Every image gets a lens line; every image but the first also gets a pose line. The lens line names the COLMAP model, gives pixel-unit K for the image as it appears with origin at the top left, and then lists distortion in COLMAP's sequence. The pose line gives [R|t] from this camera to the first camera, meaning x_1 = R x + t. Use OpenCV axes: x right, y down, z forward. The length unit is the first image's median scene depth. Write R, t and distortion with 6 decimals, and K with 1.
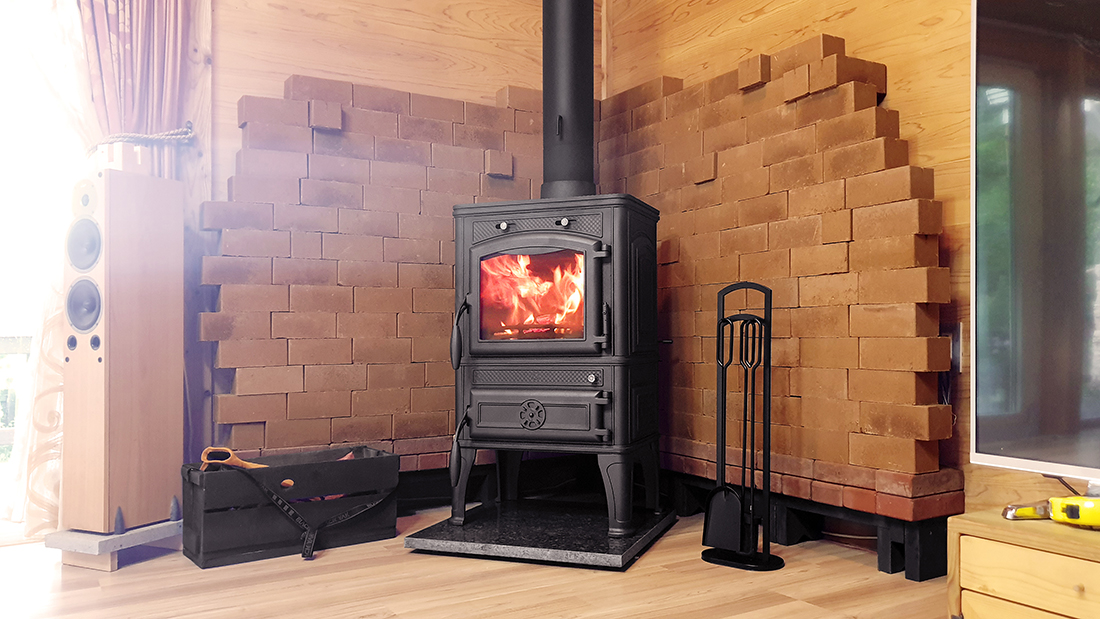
lens RADIAL K [[872.9, 0, 559.4], [0, 872.9, 338.8], [0, 0, 1]] dist [0.005442, 0.004754]
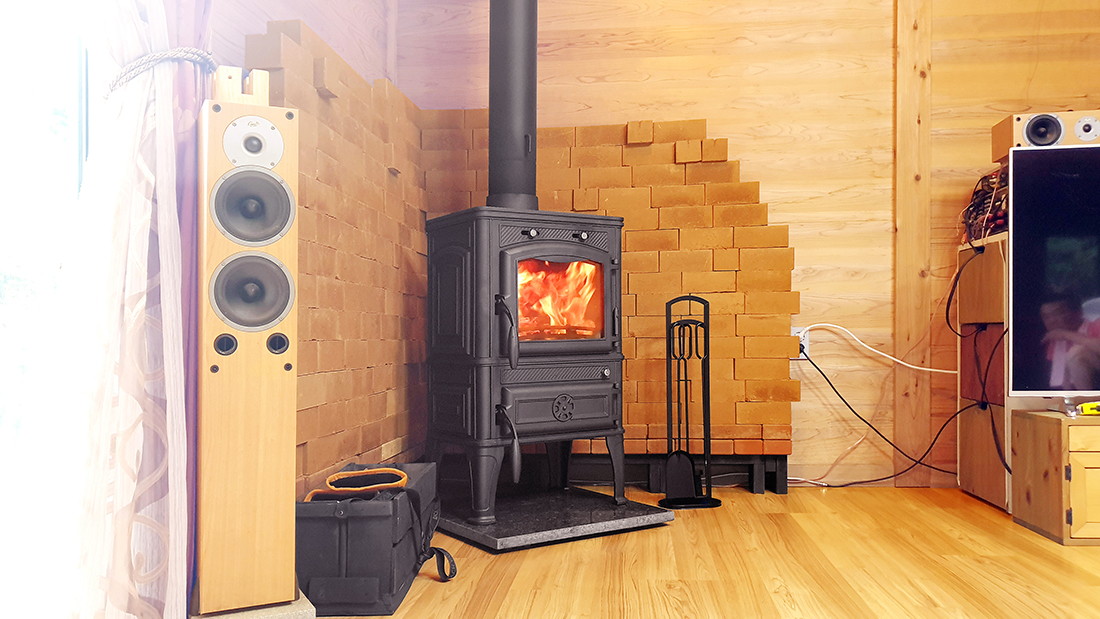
lens RADIAL K [[879.2, 0, 566.7], [0, 879.2, 337.1], [0, 0, 1]] dist [0.016056, 0.001329]
pose [[0.577205, 0.000465, 0.816599, -0.954137], [0.012414, 0.999879, -0.009344, 0.008480], [-0.816505, 0.015531, 0.577129, 0.362773]]
